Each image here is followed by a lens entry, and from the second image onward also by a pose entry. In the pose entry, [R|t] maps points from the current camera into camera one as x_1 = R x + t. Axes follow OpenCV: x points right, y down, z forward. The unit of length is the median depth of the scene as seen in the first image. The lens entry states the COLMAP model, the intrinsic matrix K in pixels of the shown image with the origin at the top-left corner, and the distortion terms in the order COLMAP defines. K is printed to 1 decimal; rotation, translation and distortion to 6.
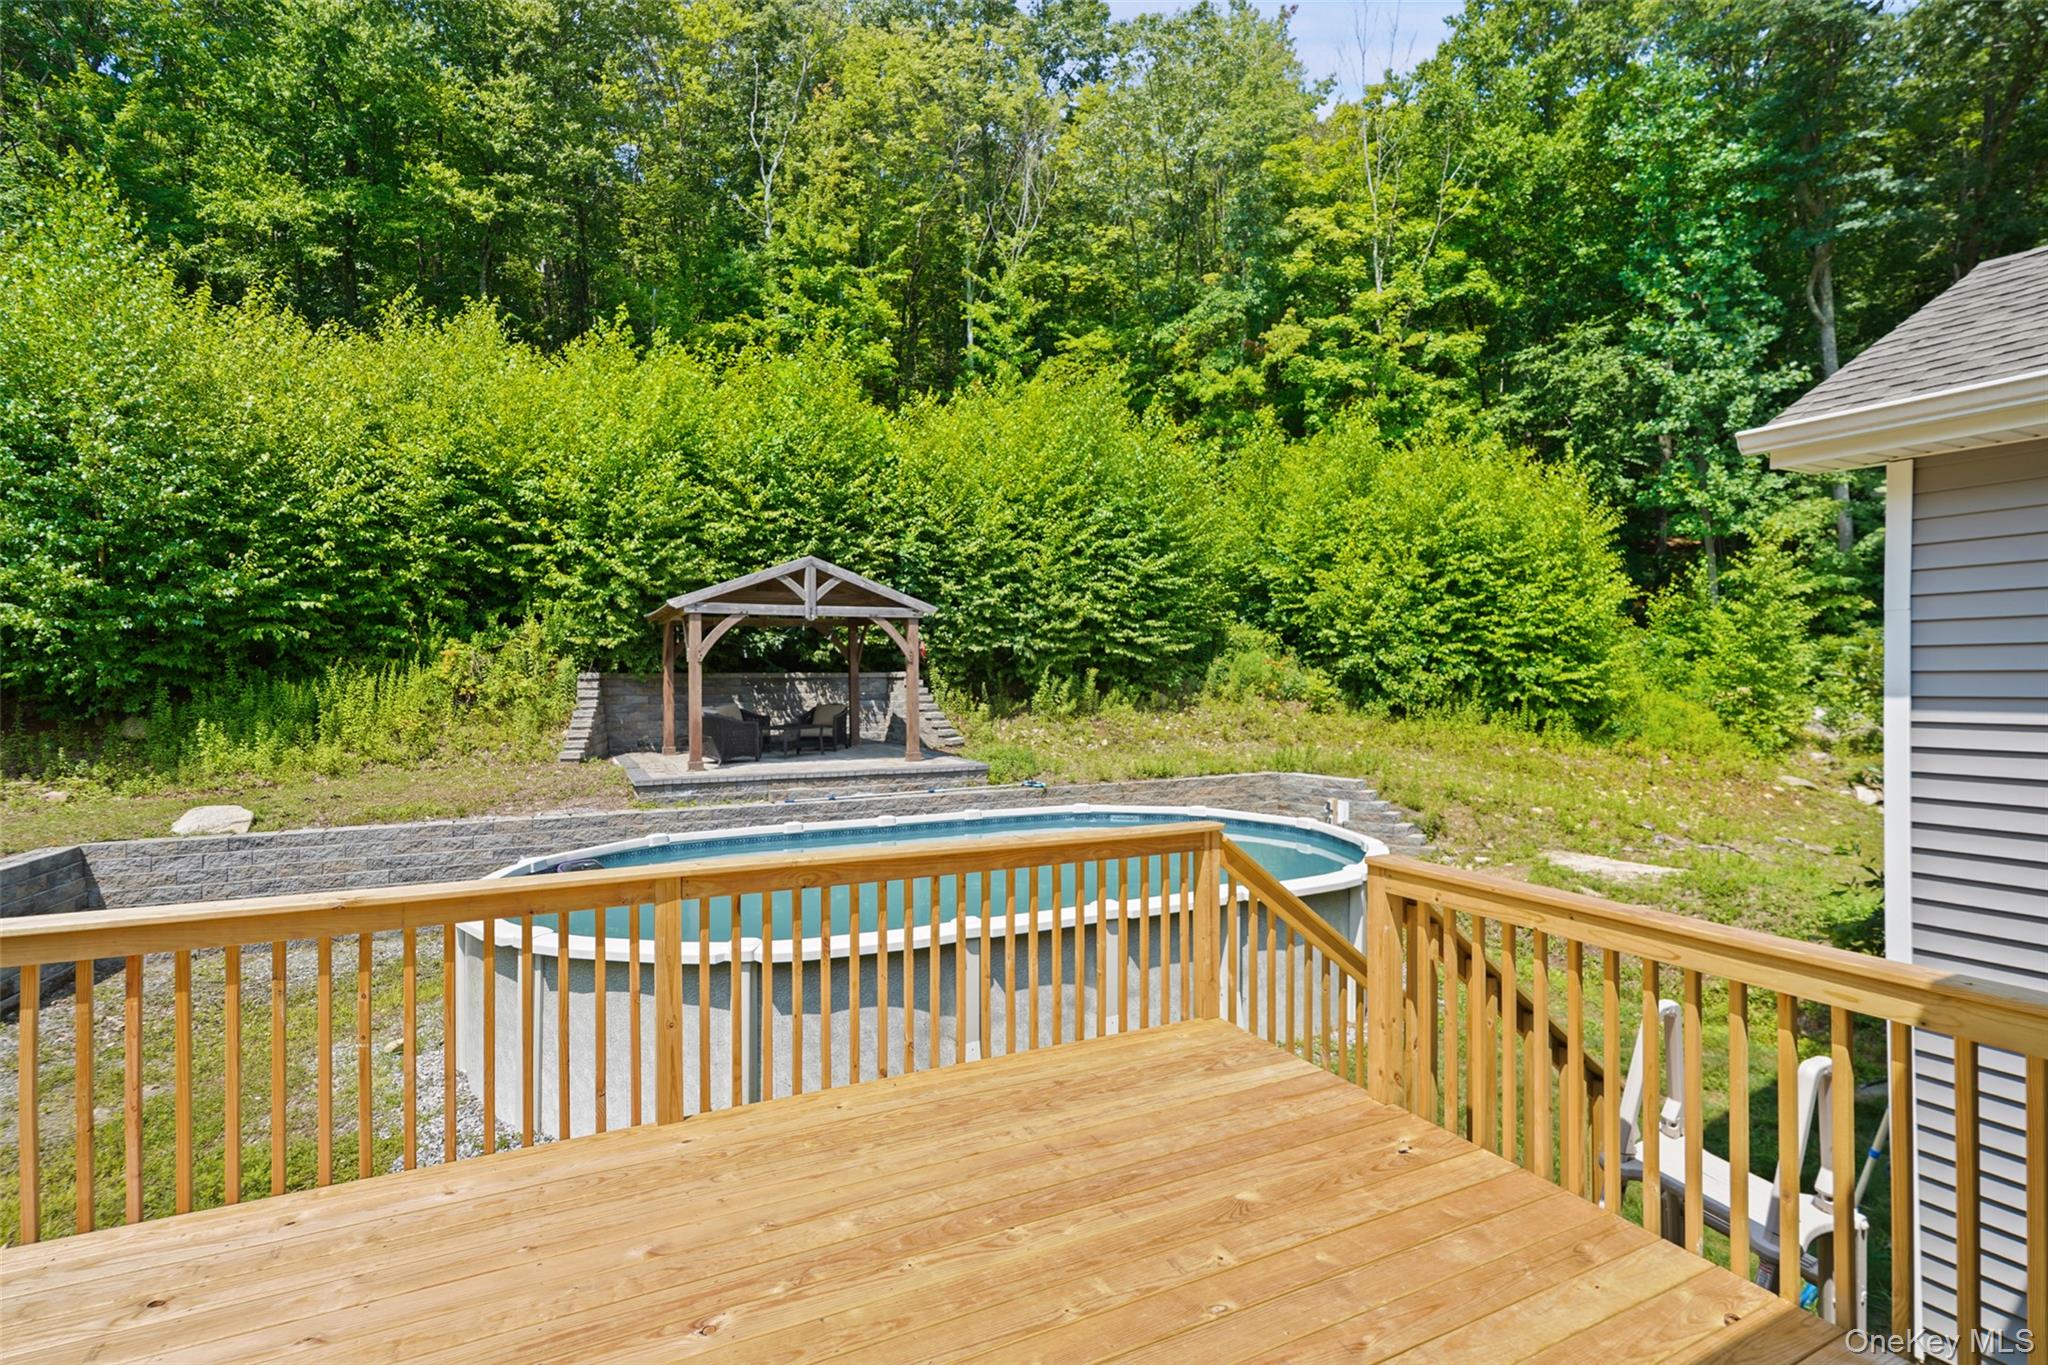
lens RADIAL K [[954.9, 0, 981.5], [0, 954.9, 677.9], [0, 0, 1]] dist [-0.011909, 0.000129]
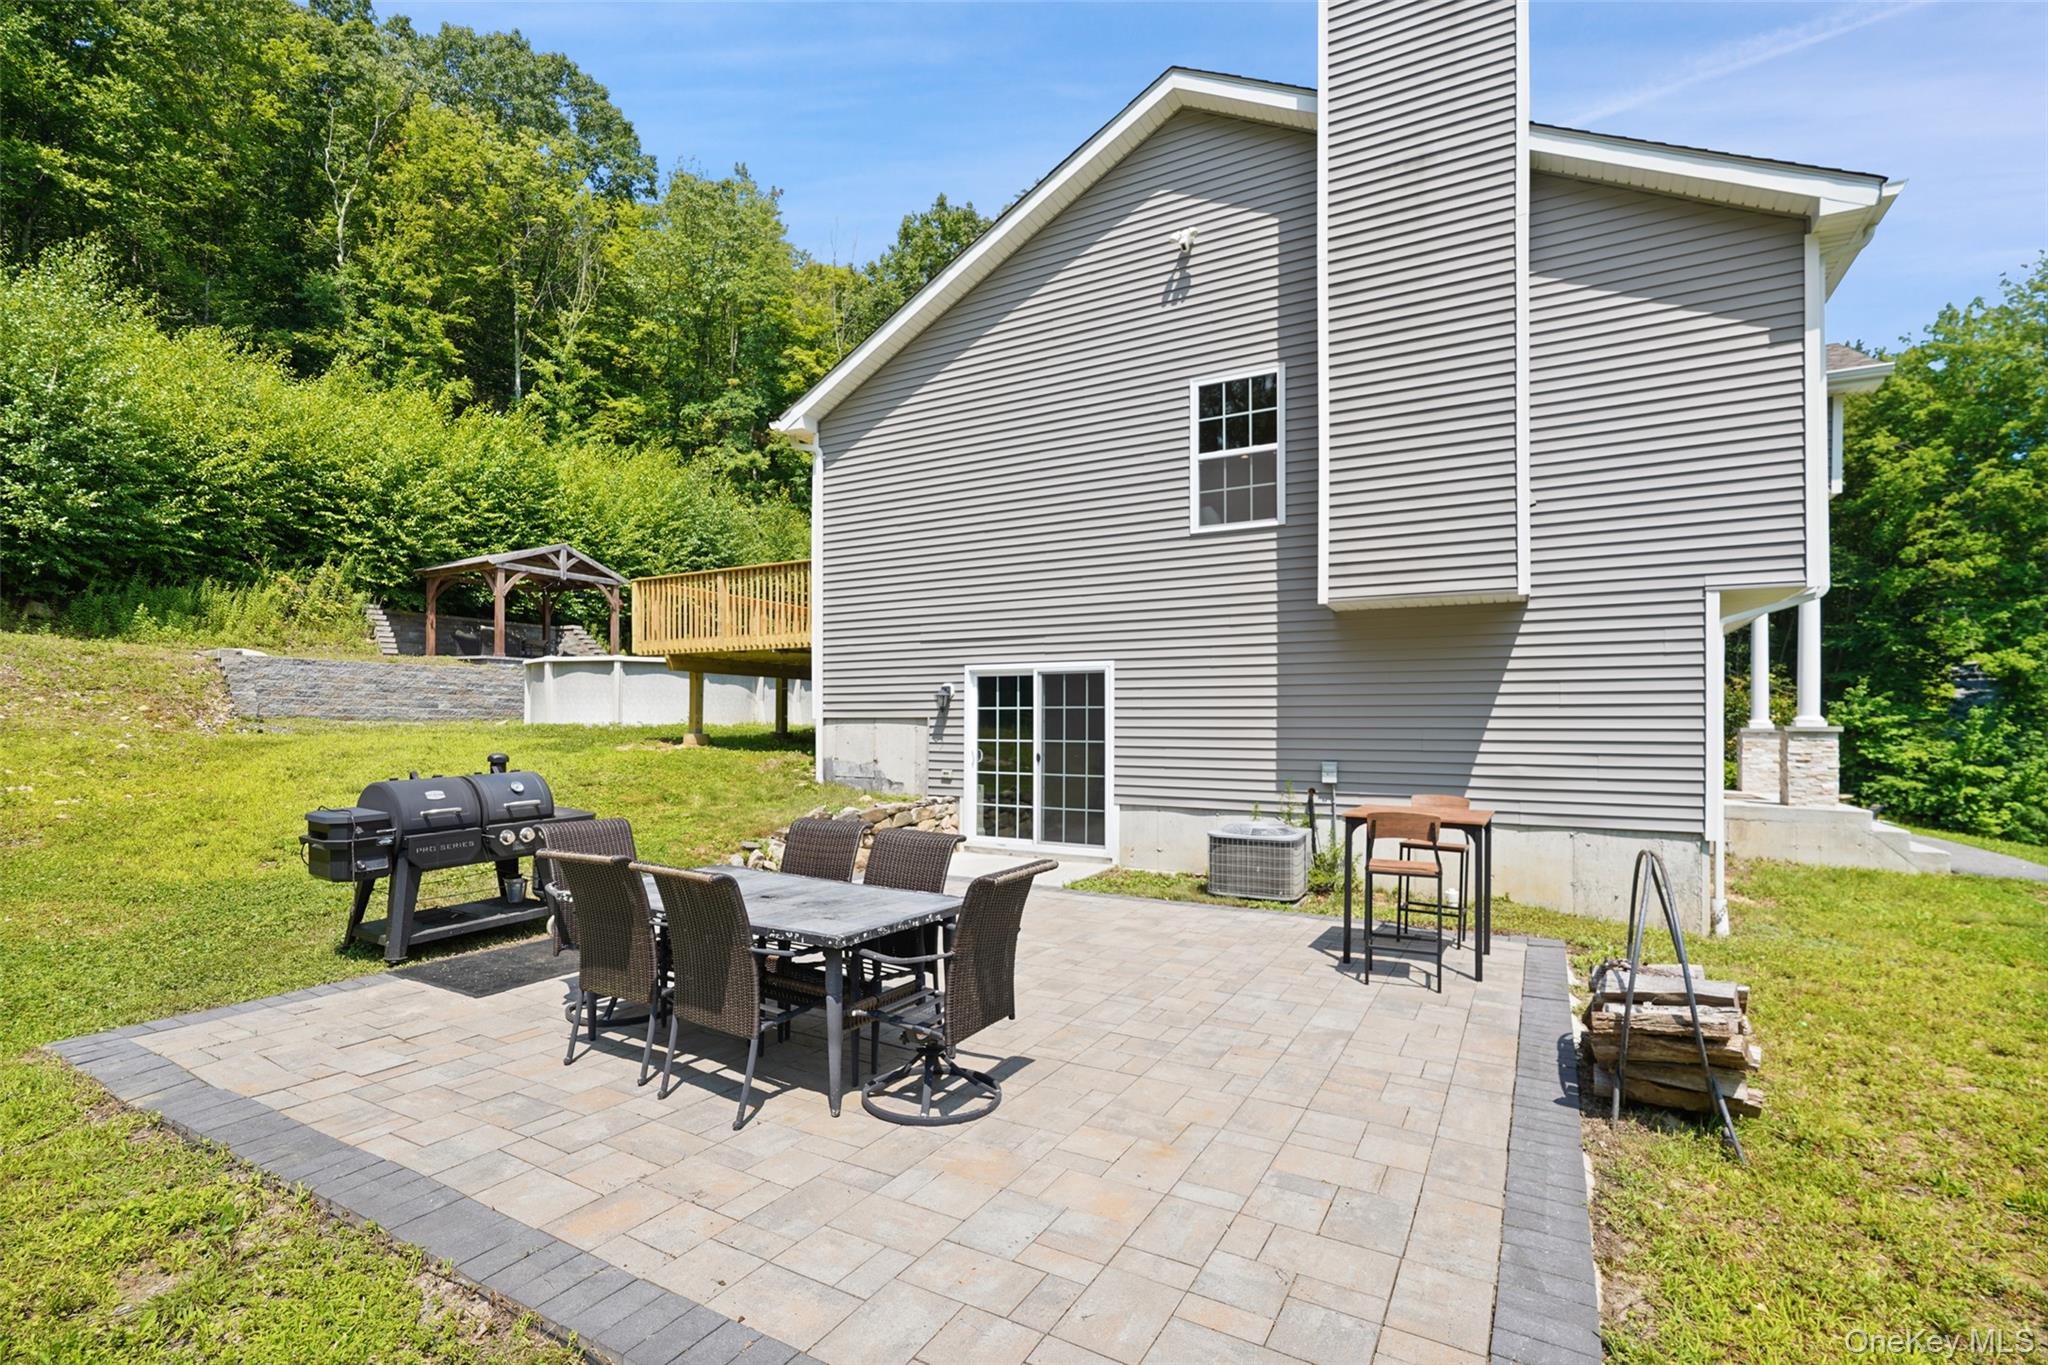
lens RADIAL K [[938.6, 0, 1022.5], [0, 938.6, 729.9], [0, 0, 1]] dist [0.000163, 0.000148]
pose [[0.821962, 0.003567, 0.569531, -0.331427], [-0.003832, 0.999992, -0.000733, 0.153421], [-0.569529, -0.001580, 0.821970, -0.649987]]
